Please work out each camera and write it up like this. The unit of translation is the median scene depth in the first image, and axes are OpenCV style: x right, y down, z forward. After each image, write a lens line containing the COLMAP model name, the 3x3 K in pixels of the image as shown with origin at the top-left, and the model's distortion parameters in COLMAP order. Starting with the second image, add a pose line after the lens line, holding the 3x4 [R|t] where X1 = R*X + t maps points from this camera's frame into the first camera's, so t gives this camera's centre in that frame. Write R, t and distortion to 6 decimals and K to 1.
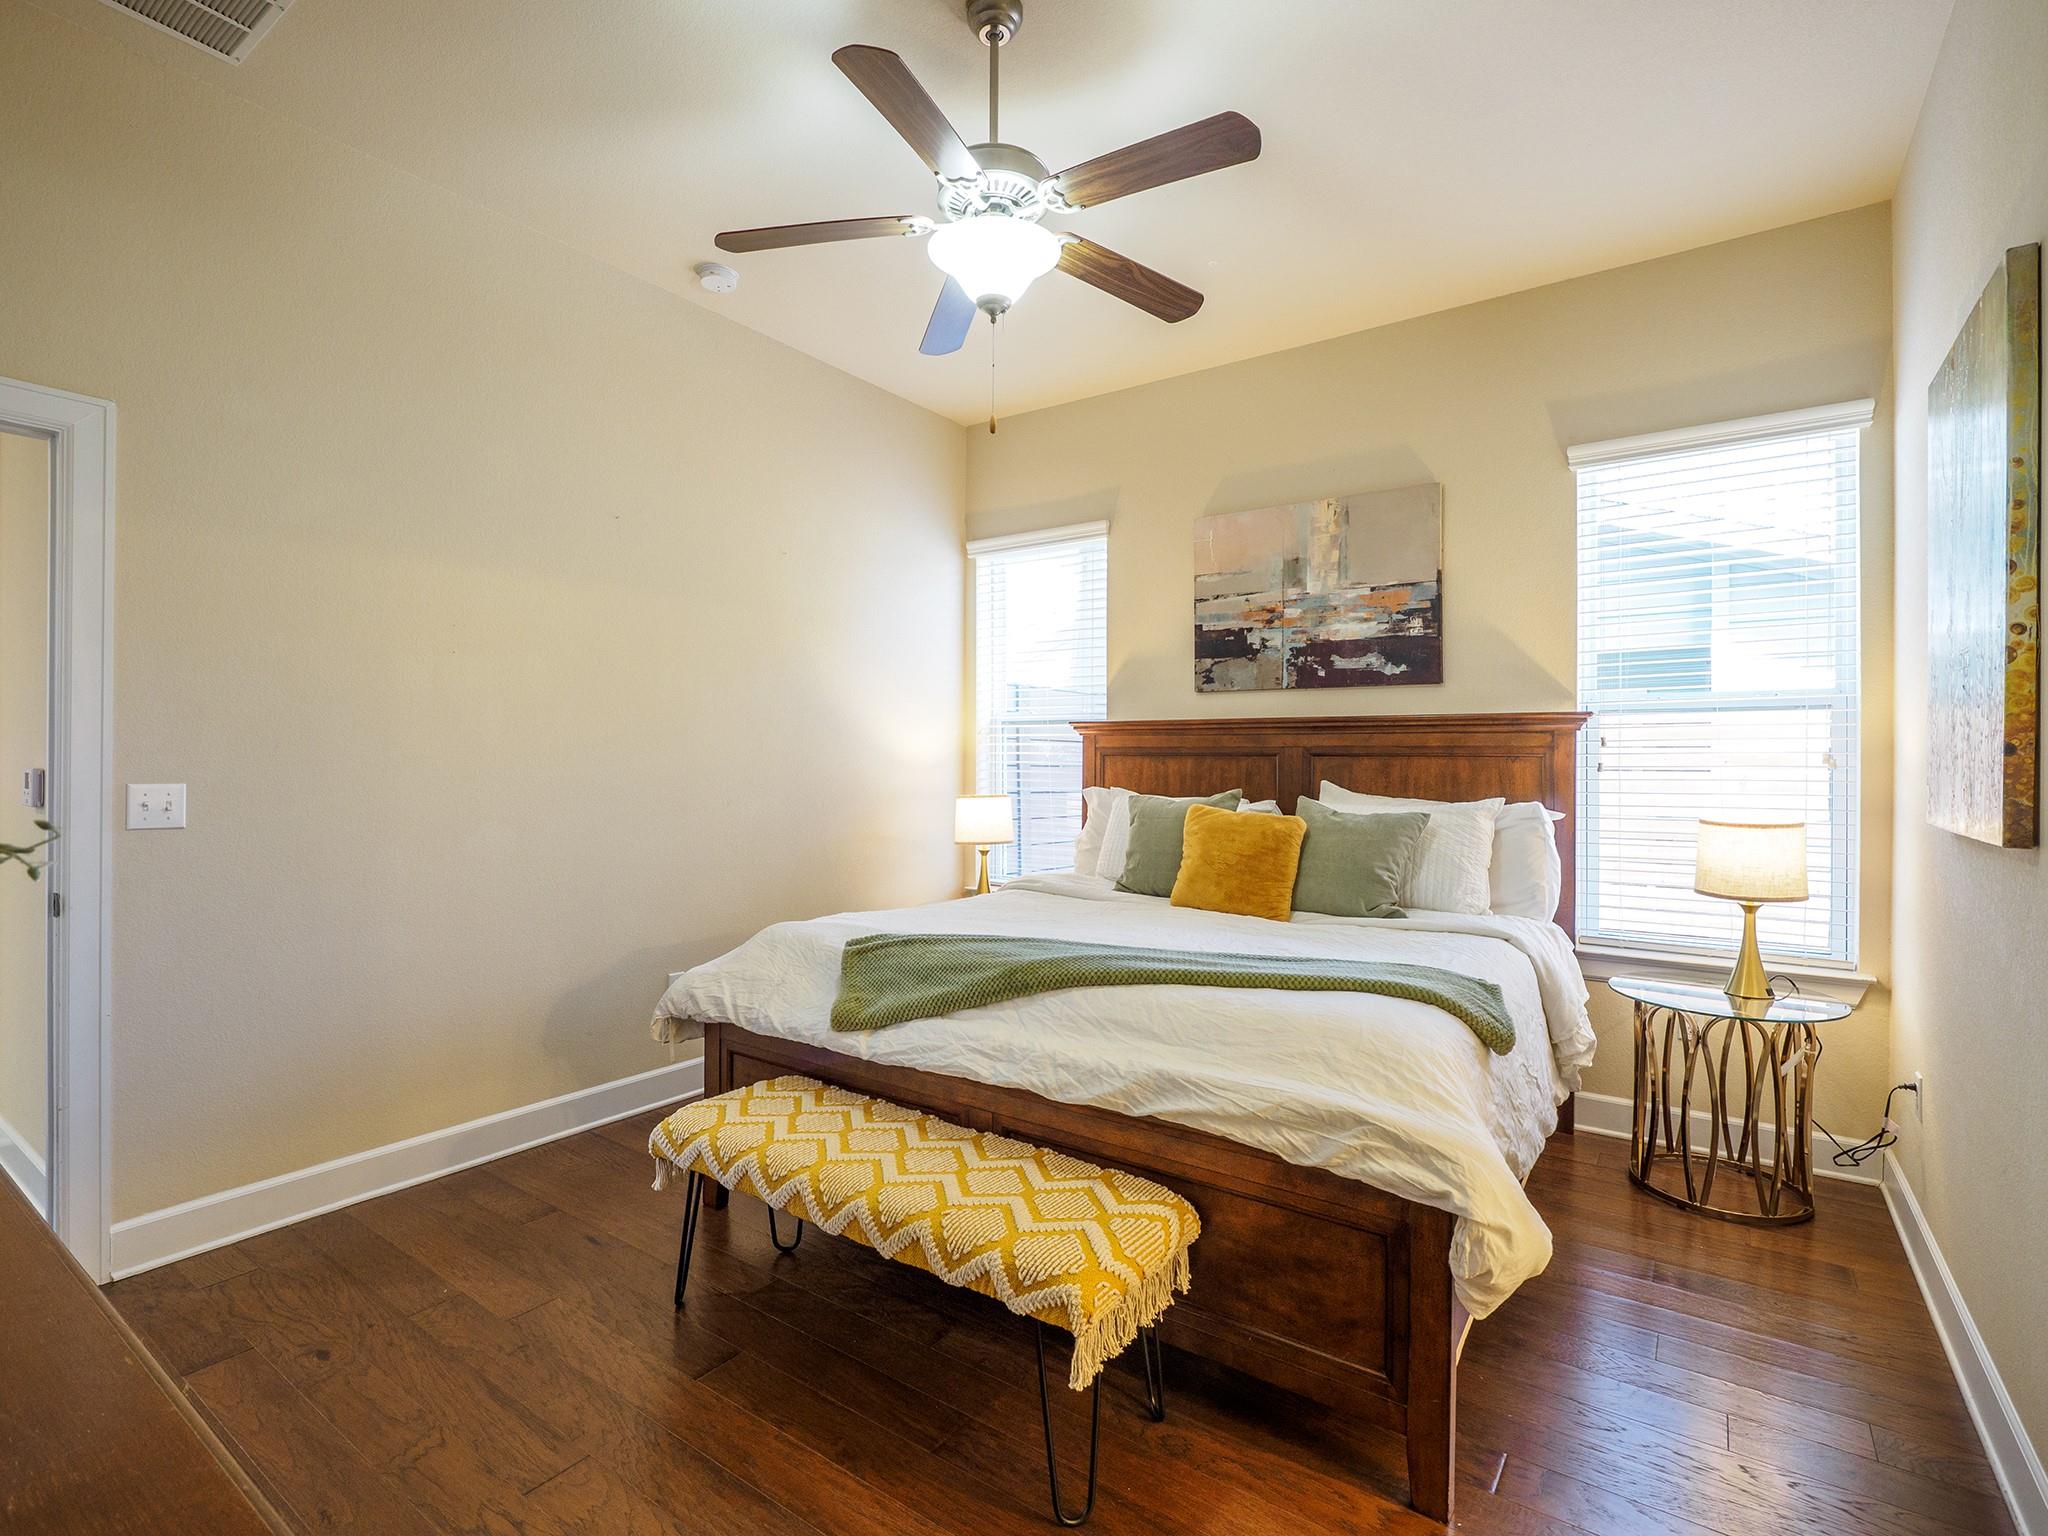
lens RADIAL K [[973.4, 0, 1012.9], [0, 973.4, 759.9], [0, 0, 1]] dist [-0.008071, -0.002978]
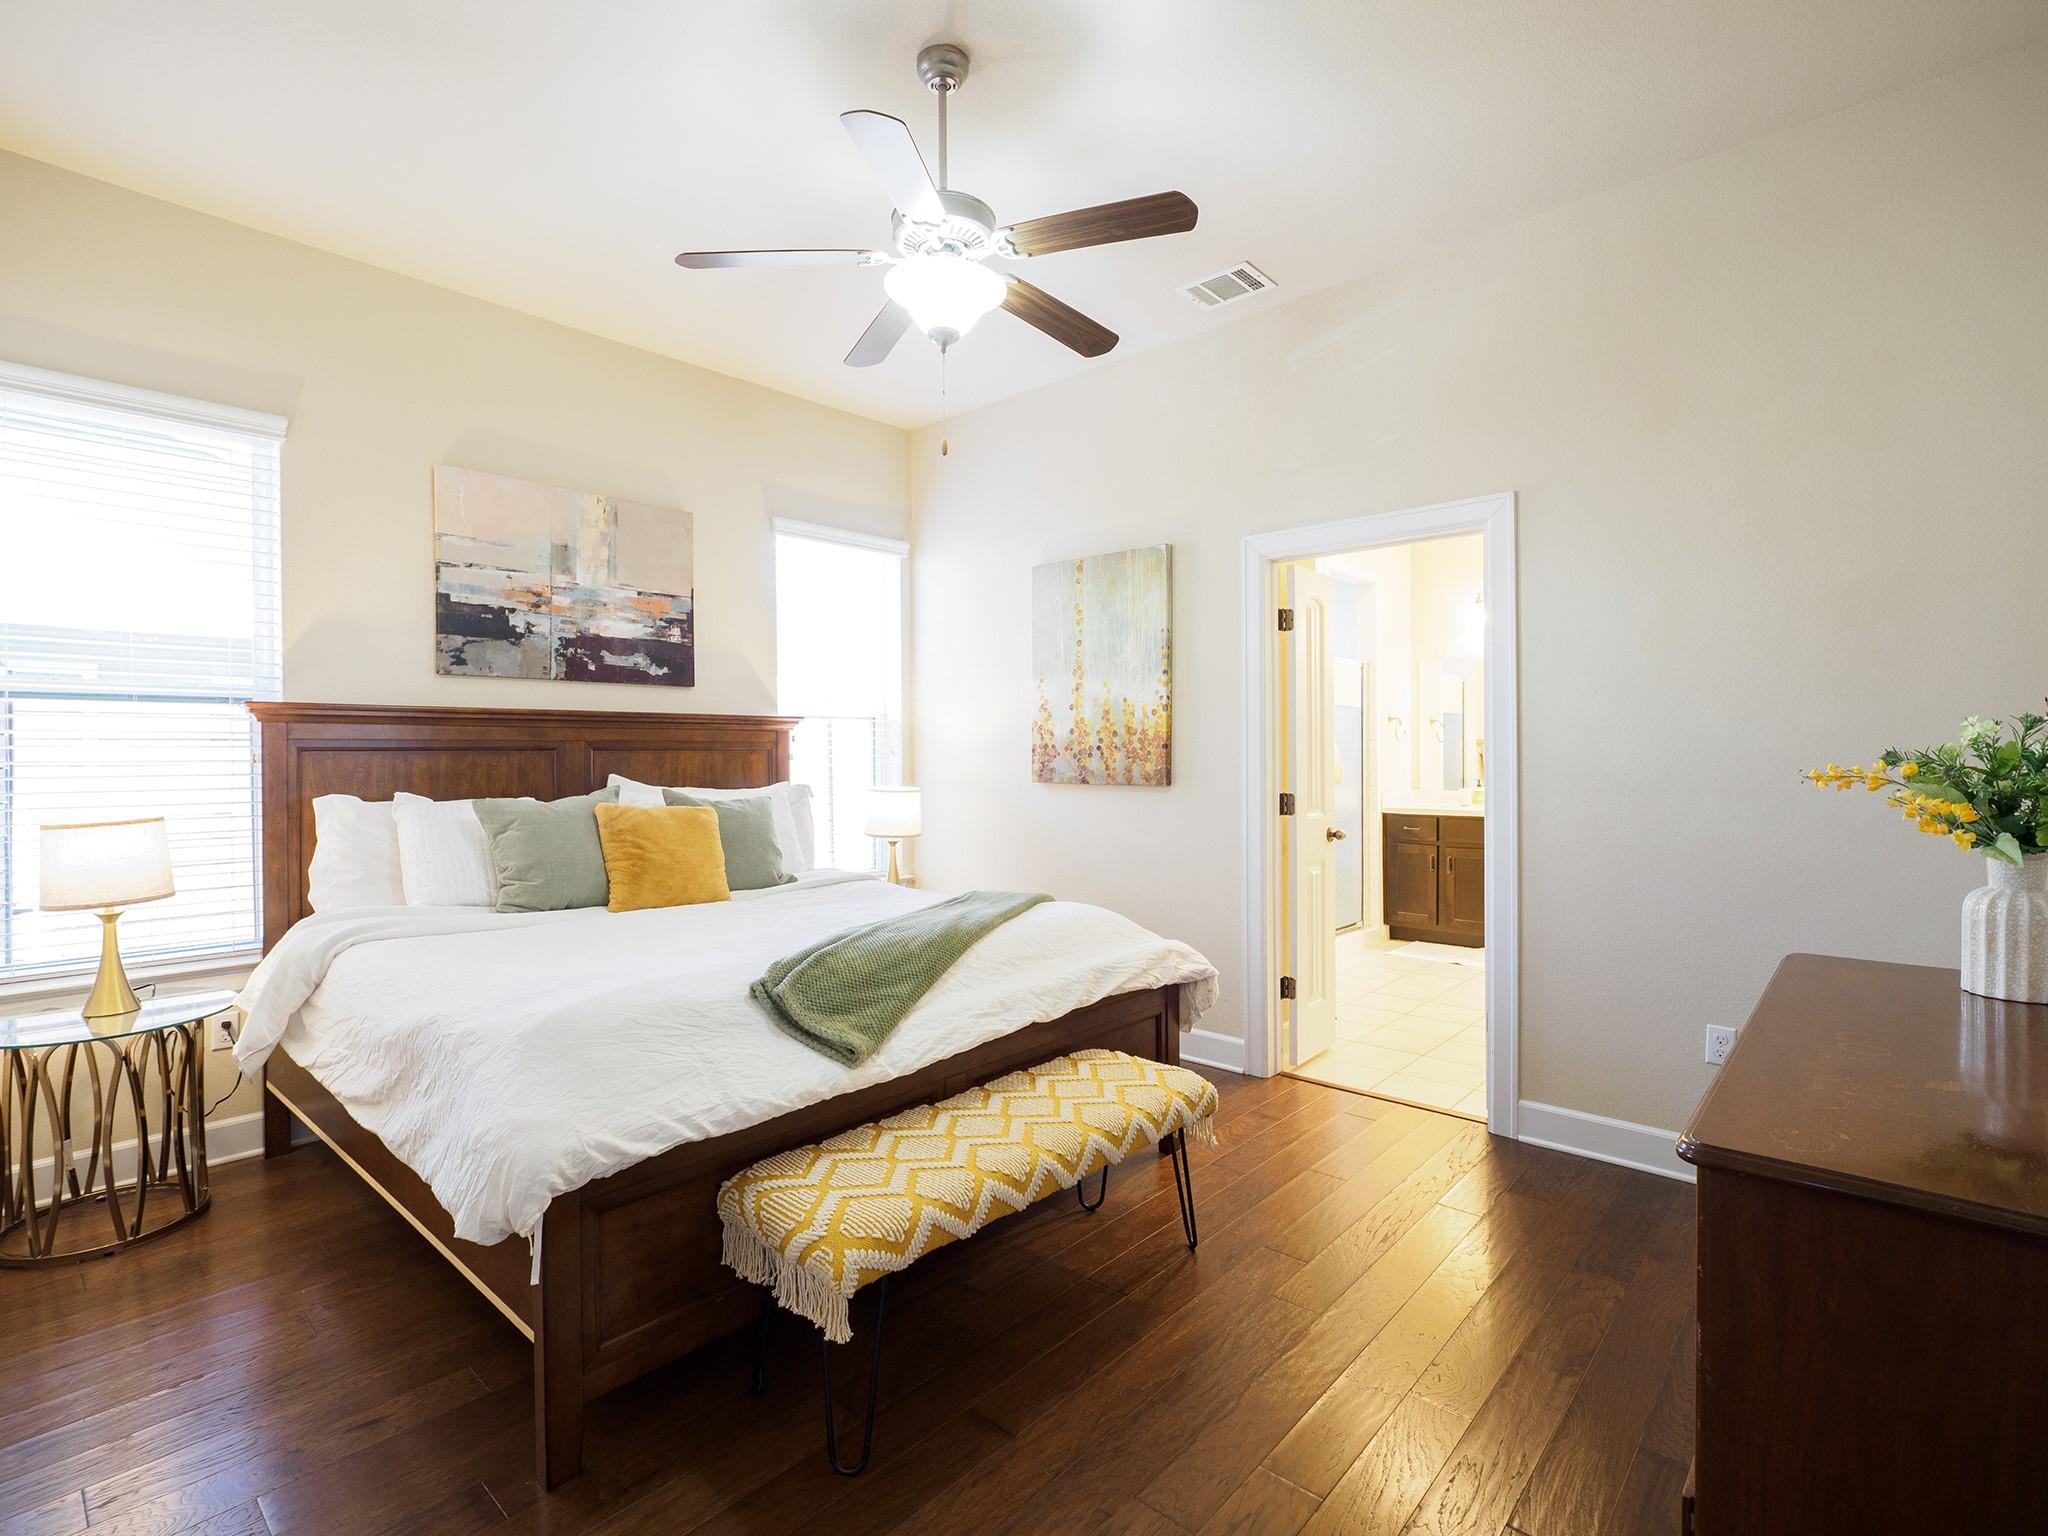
lens RADIAL K [[973.4, 0, 1012.9], [0, 973.4, 759.9], [0, 0, 1]] dist [-0.008071, -0.002978]
pose [[0.120300, -0.013070, 0.992651, -0.630727], [0.006595, 0.999902, 0.012367, -0.003659], [-0.992716, 0.005058, 0.120375, 0.458530]]
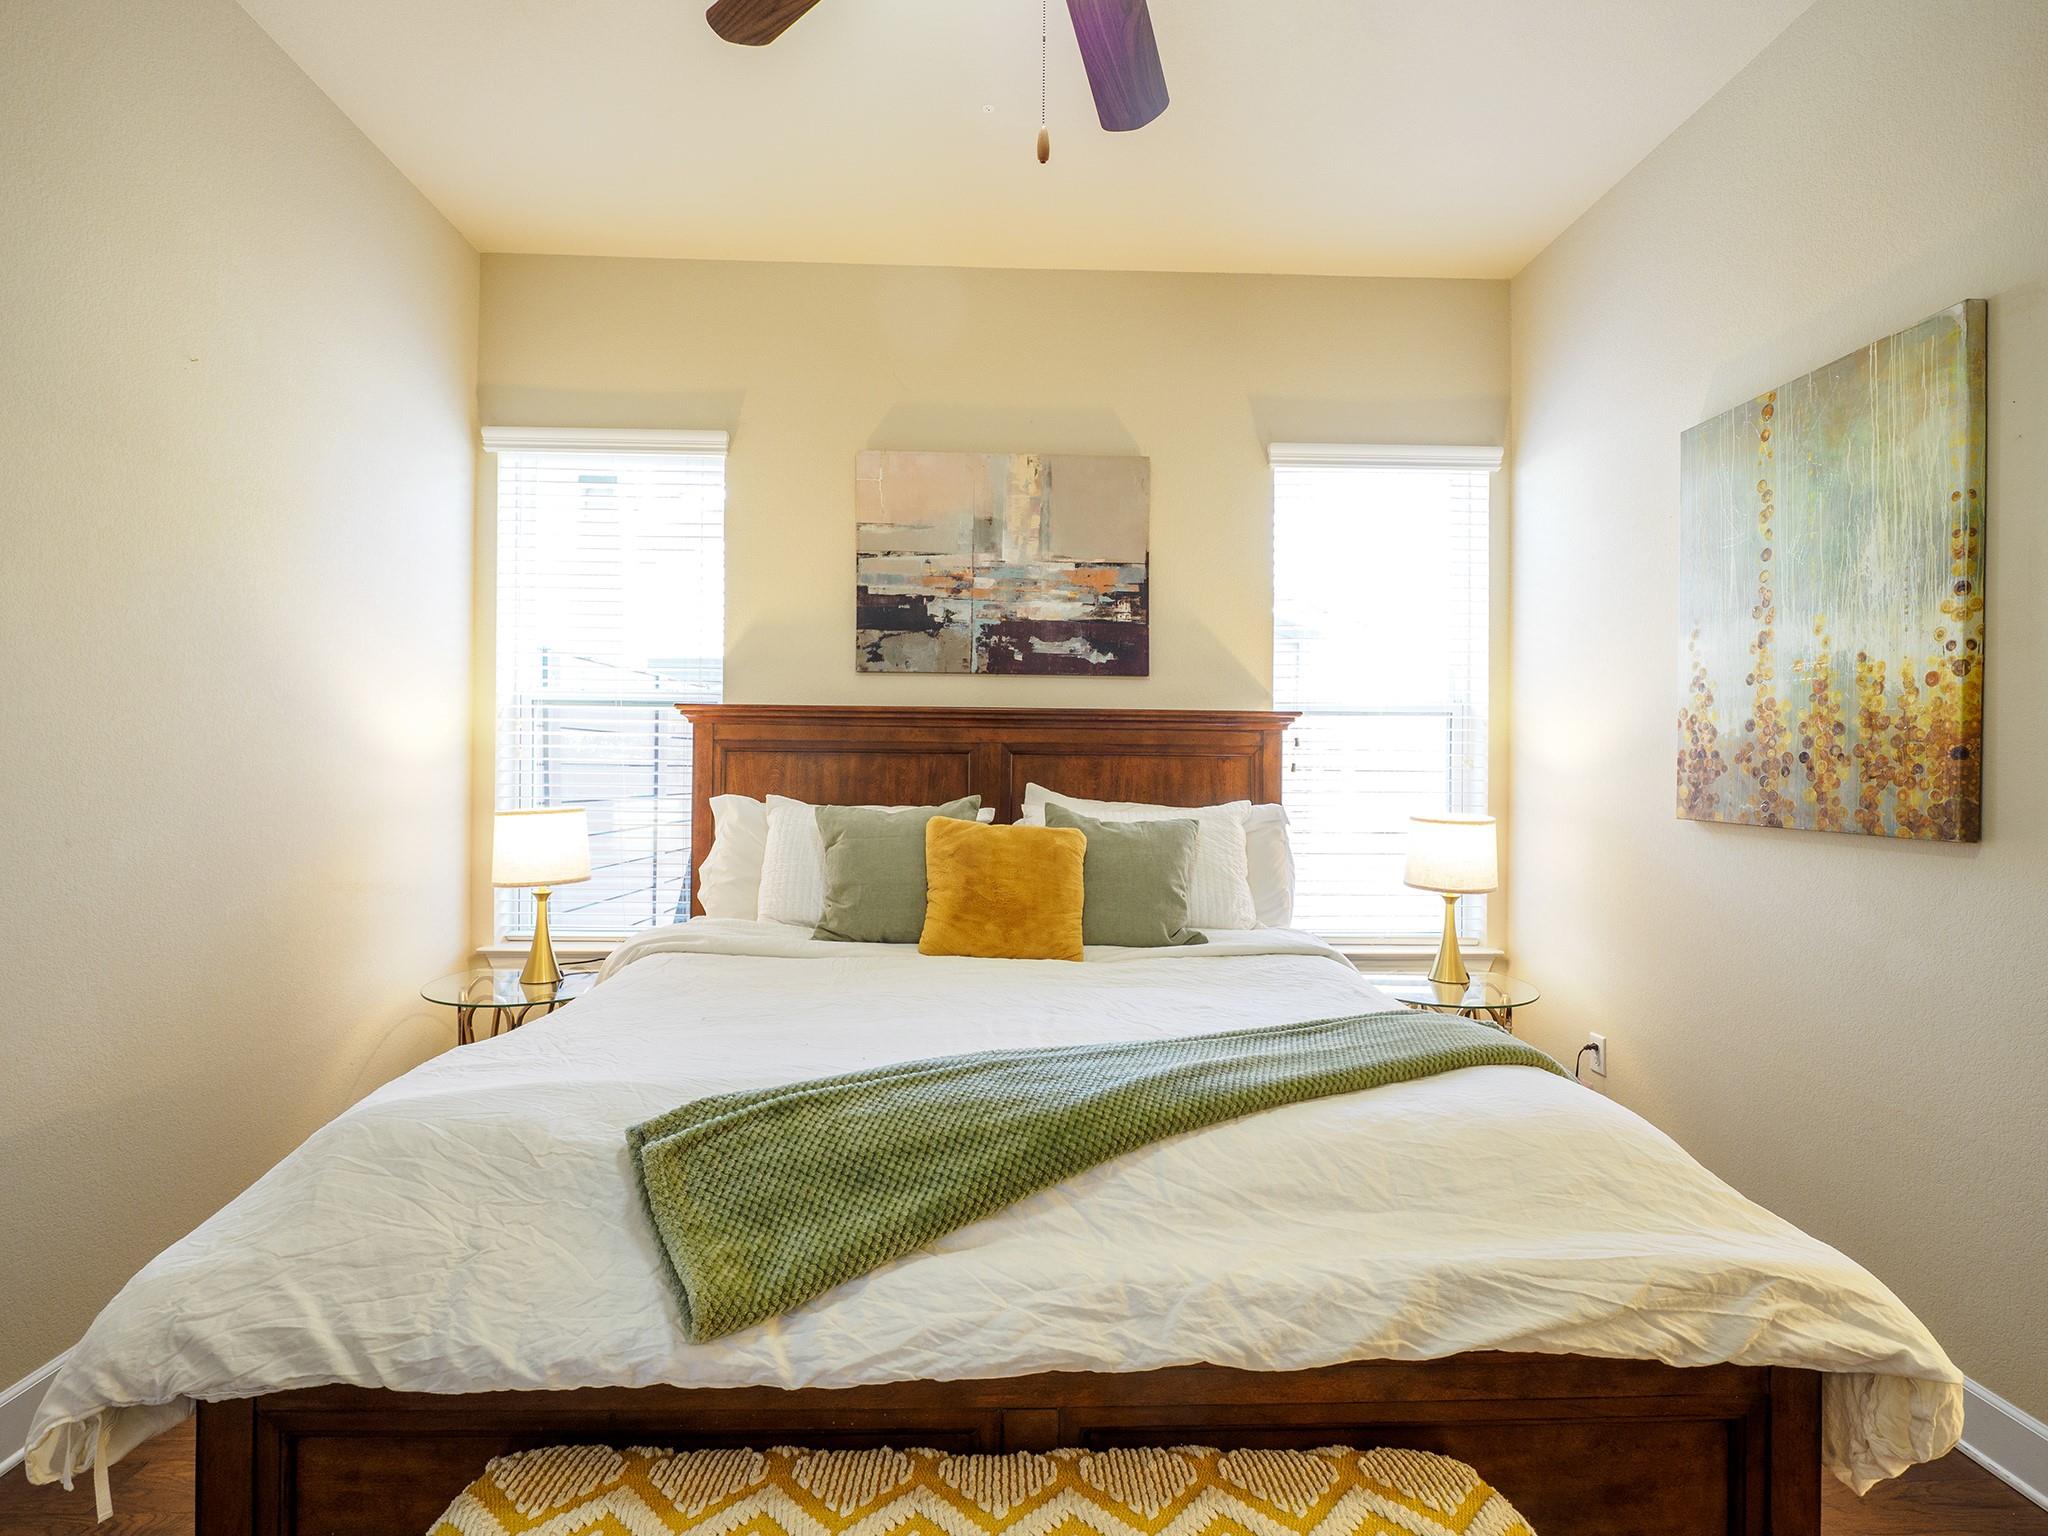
lens RADIAL K [[973.4, 0, 1012.9], [0, 973.4, 759.9], [0, 0, 1]] dist [-0.008071, -0.002978]
pose [[0.792892, 0.004333, 0.609347, -0.209080], [-0.005425, 0.999985, -0.000051, 0.001041], [-0.609338, -0.003265, 0.792904, 0.331201]]
